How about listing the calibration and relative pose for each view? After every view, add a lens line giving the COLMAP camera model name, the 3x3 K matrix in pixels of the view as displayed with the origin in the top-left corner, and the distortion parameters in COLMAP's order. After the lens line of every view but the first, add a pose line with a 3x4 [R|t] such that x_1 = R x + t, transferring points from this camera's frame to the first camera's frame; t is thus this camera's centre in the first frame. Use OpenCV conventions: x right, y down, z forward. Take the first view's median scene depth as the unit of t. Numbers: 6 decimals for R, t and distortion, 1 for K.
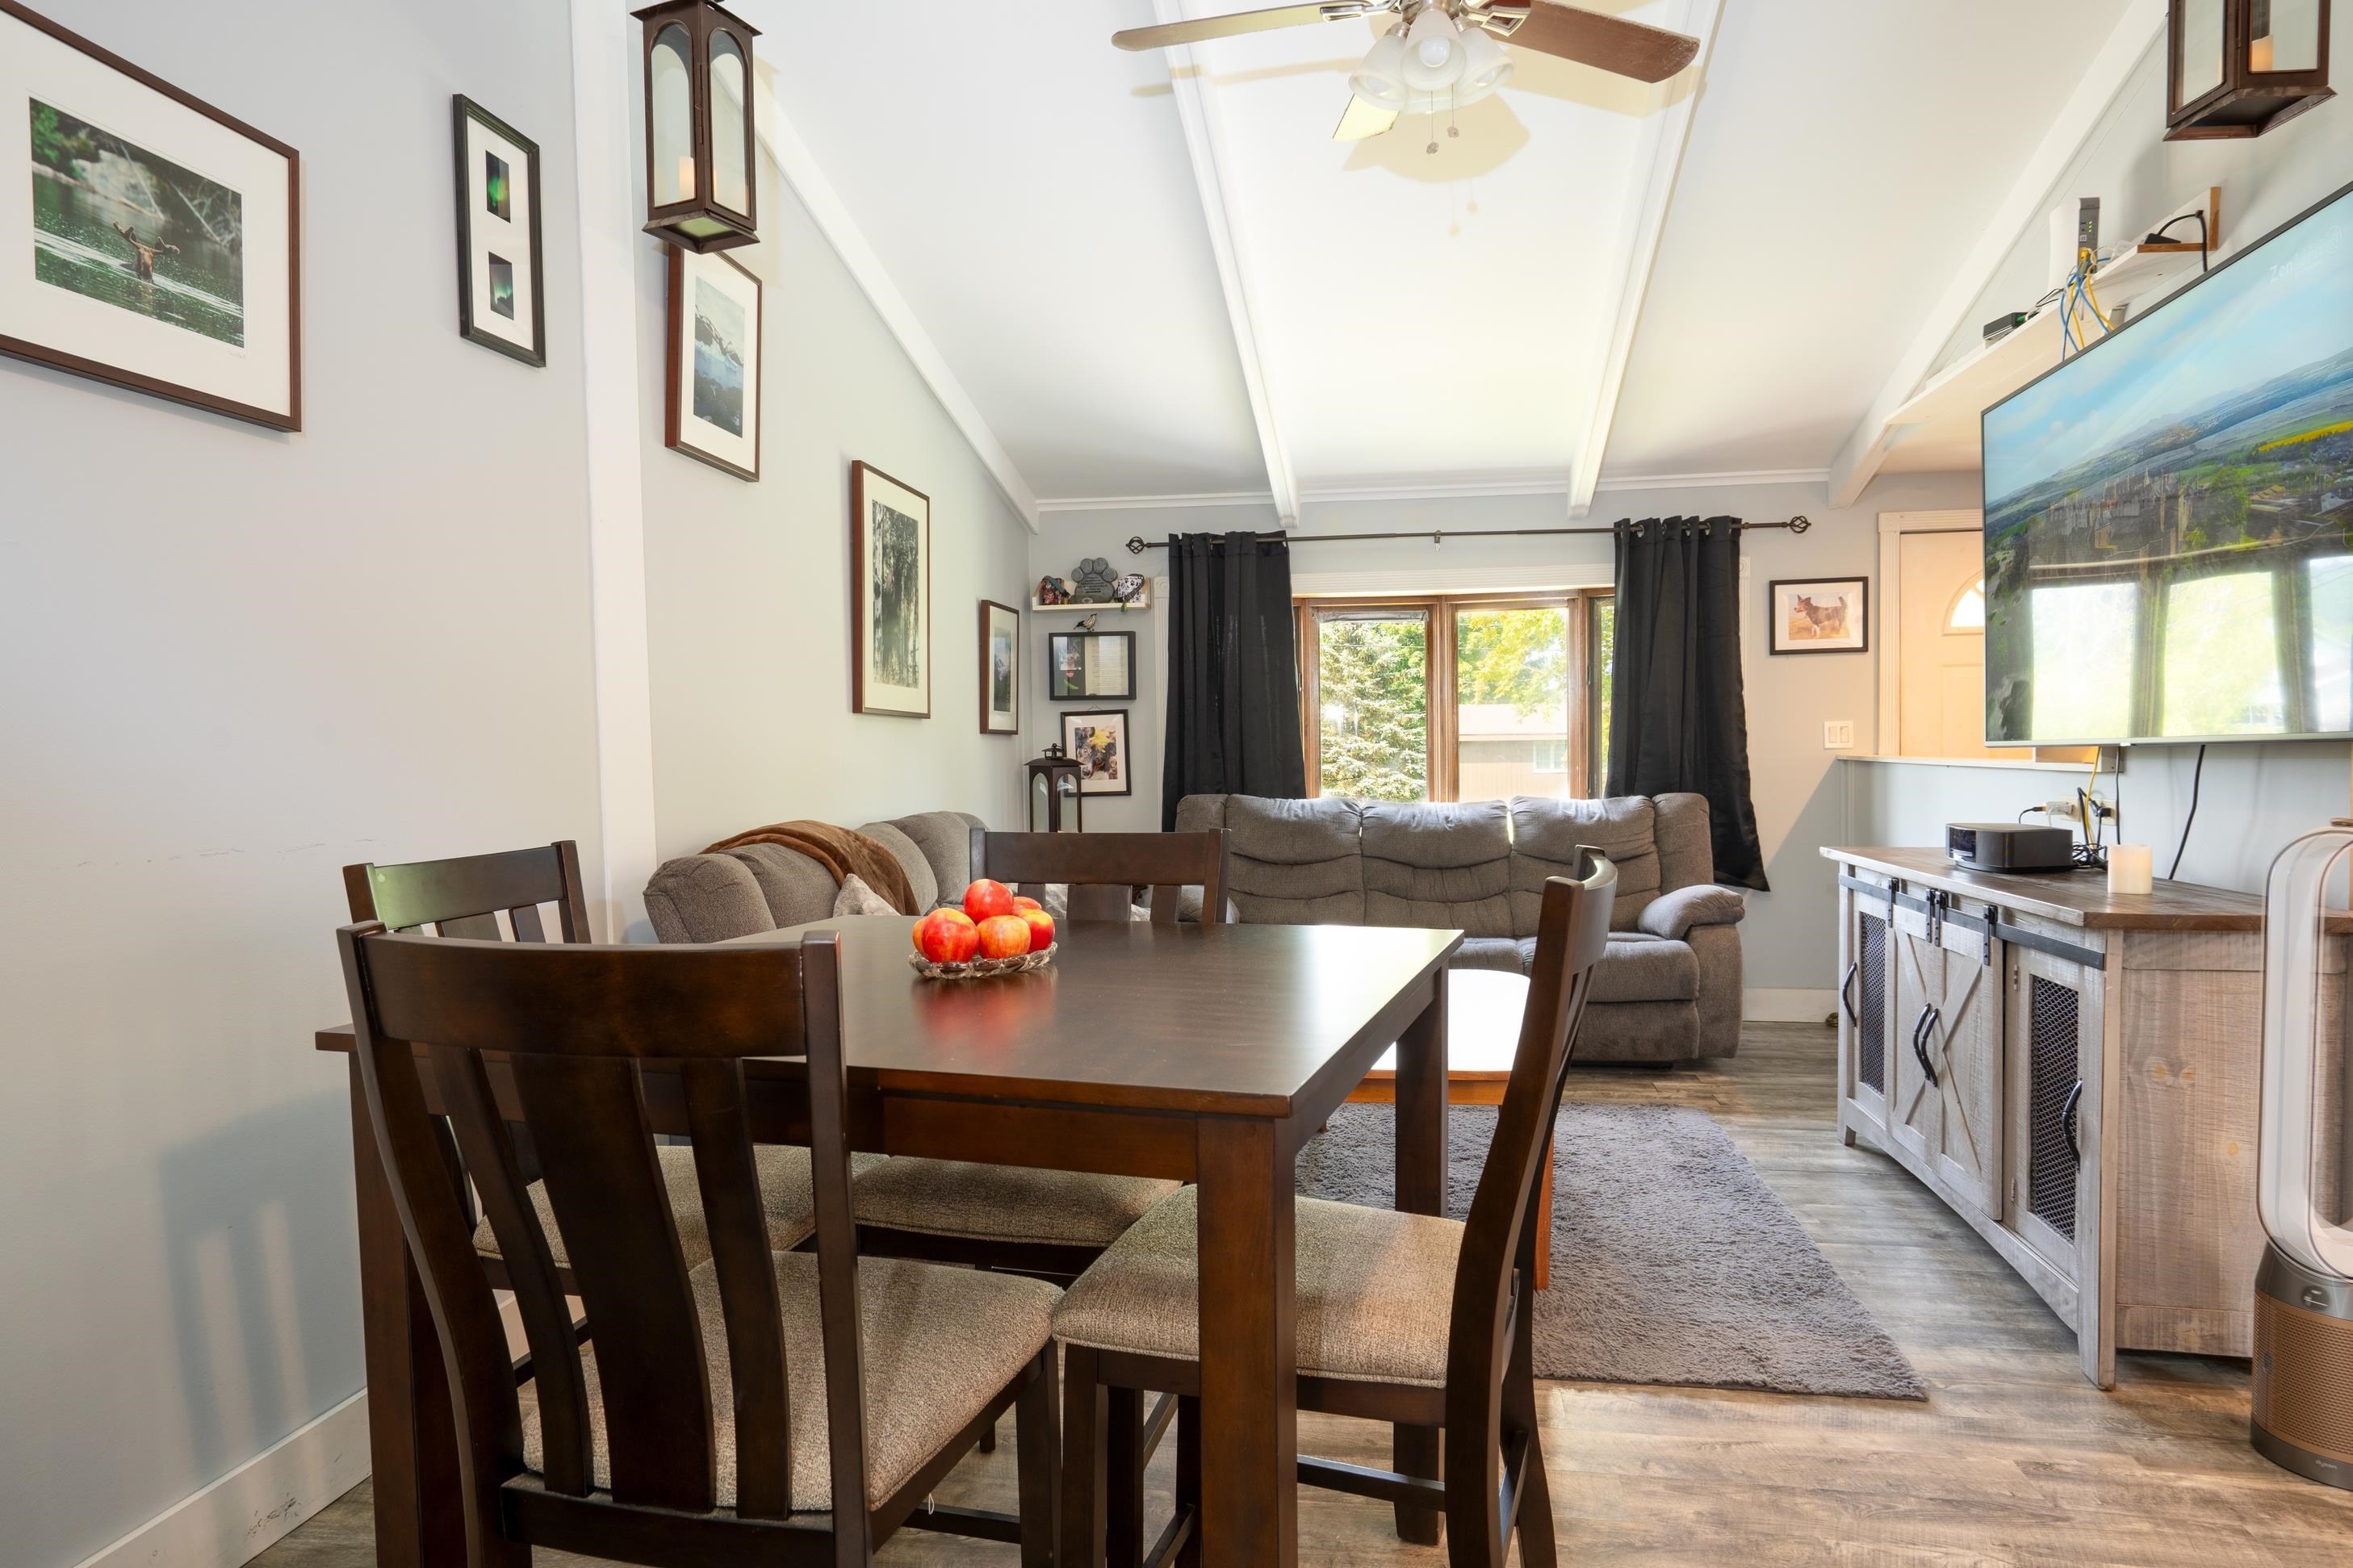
lens RADIAL K [[1458.2, 0, 1176.5], [0, 1458.2, 784.0], [0, 0, 1]] dist [-0.018627, 0.028881]
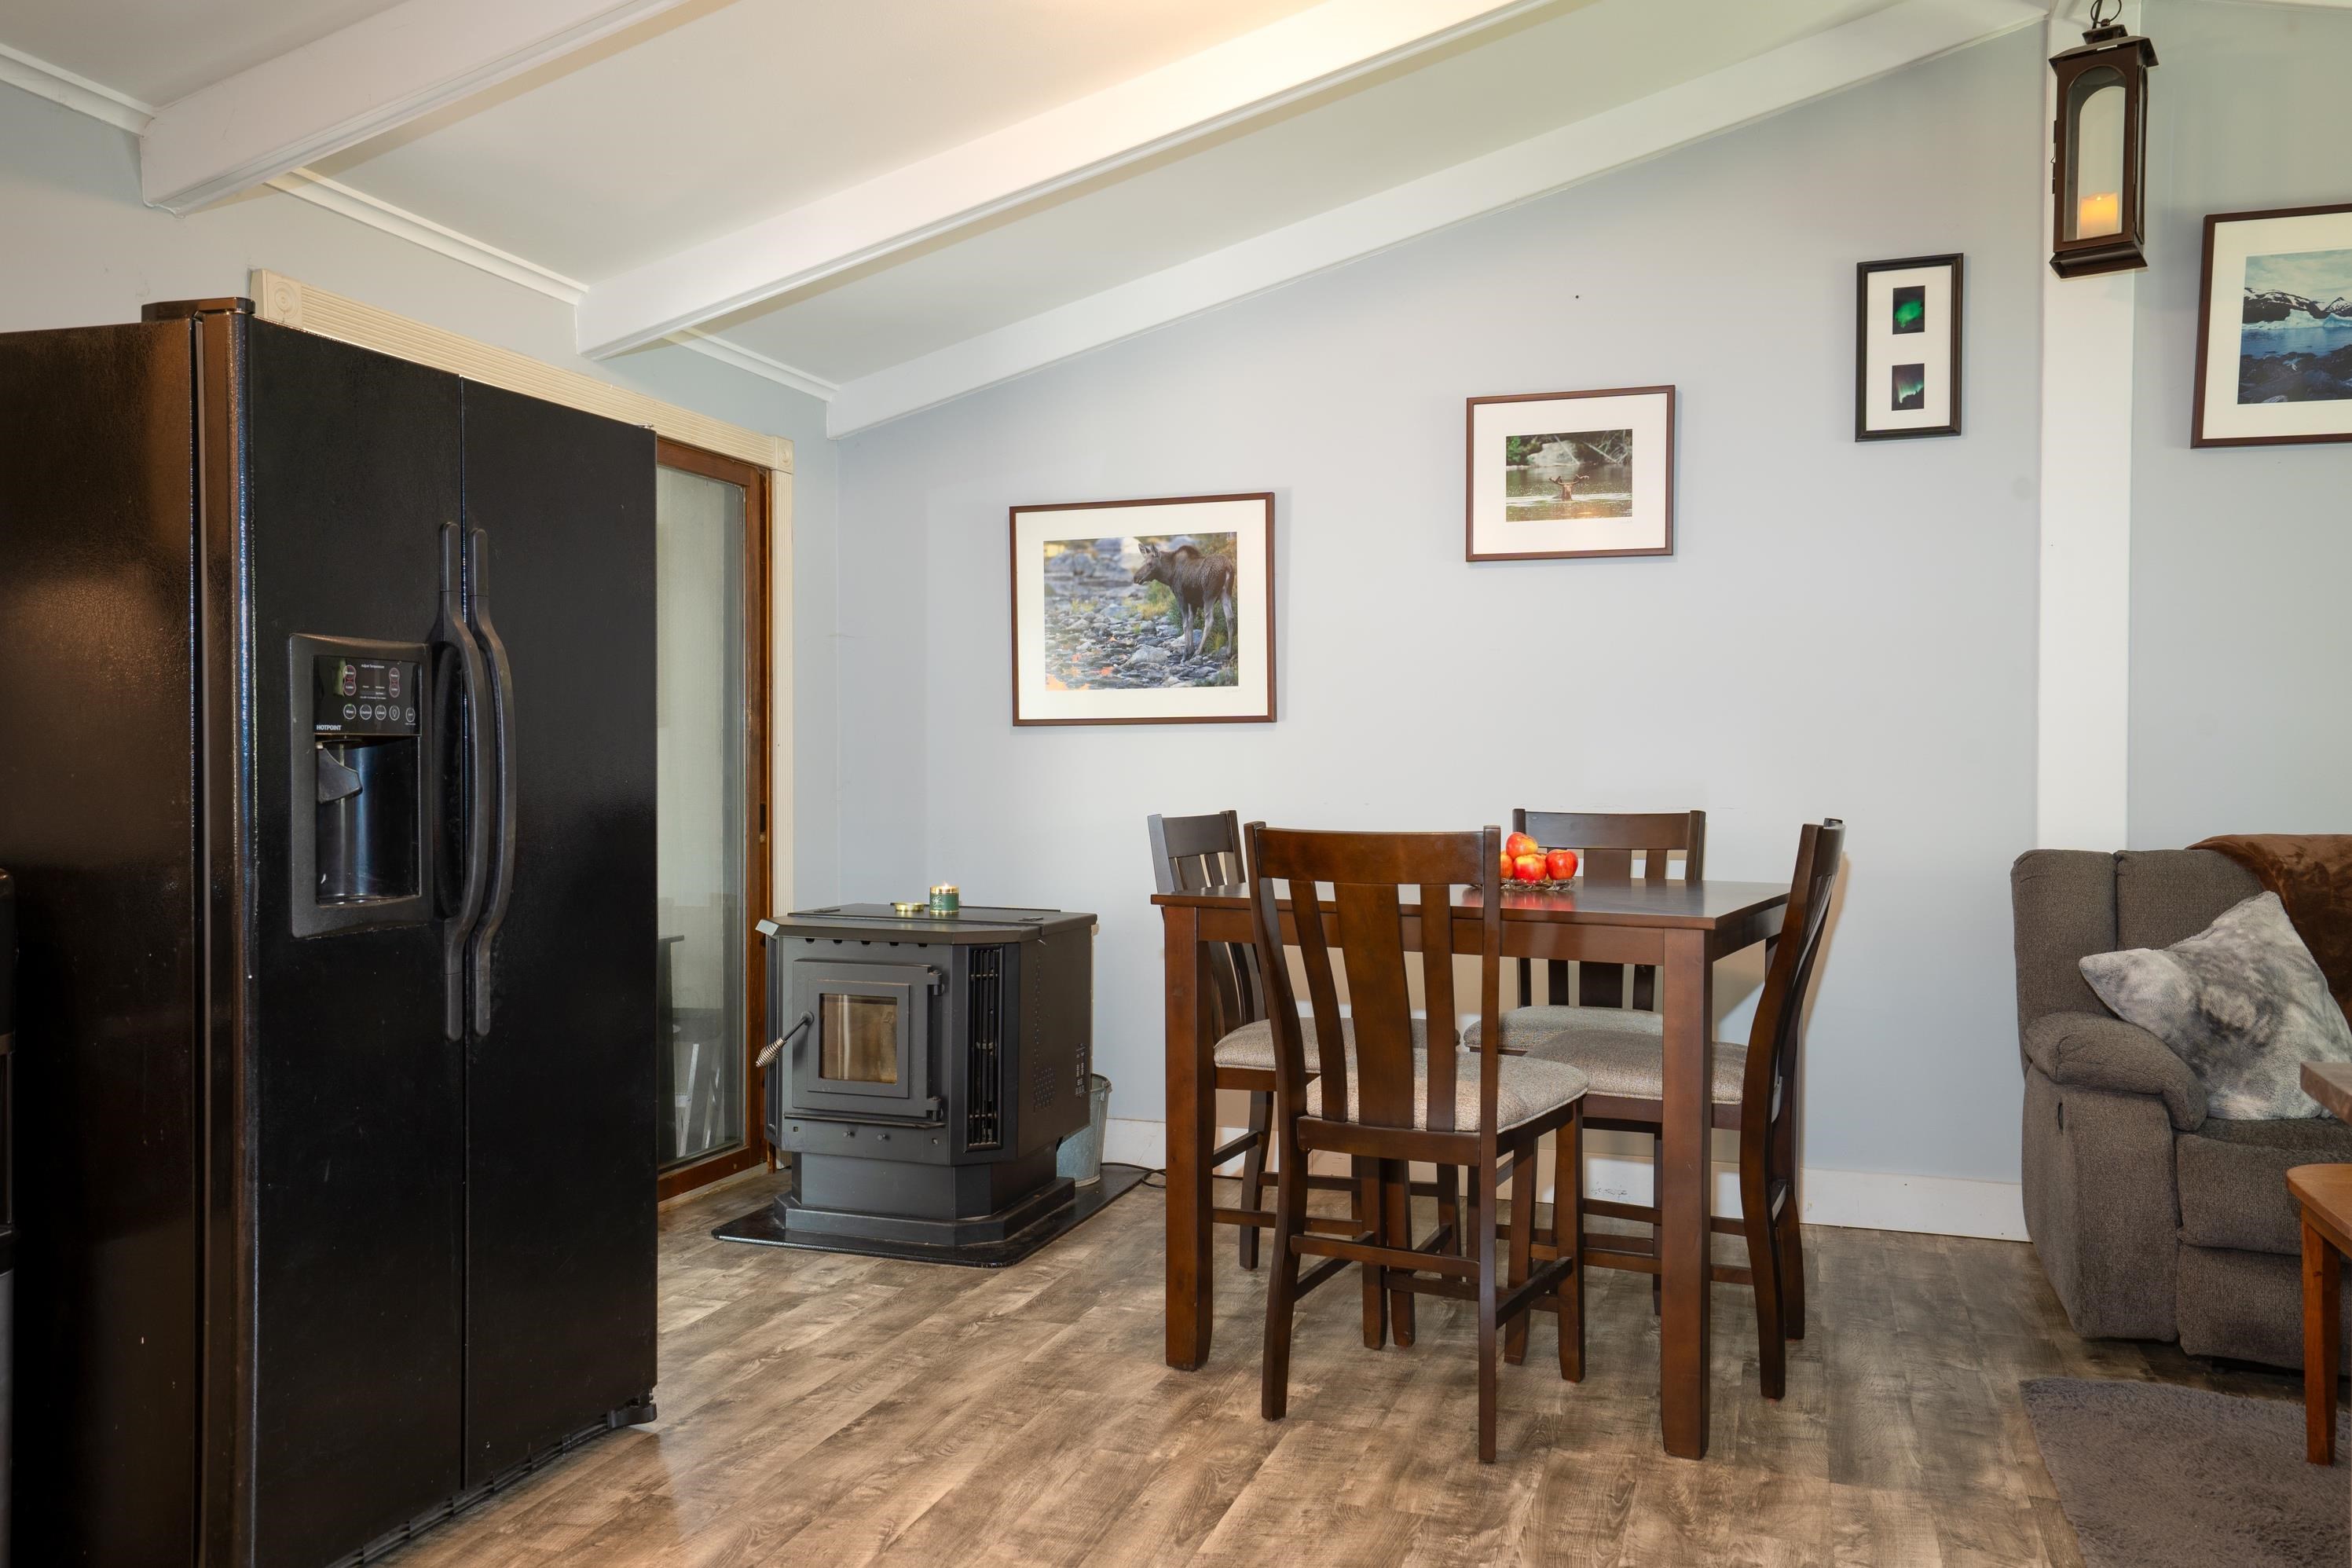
lens RADIAL K [[1872.0, 0, 1128.5], [0, 1872.0, 797.7], [0, 0, 1]] dist [-0.003764, 0.061804]
pose [[-0.178703, 0.026265, -0.983552, 1.516763], [-0.029672, 0.999045, 0.032070, -0.017409], [0.983455, 0.034914, -0.177753, 0.744286]]
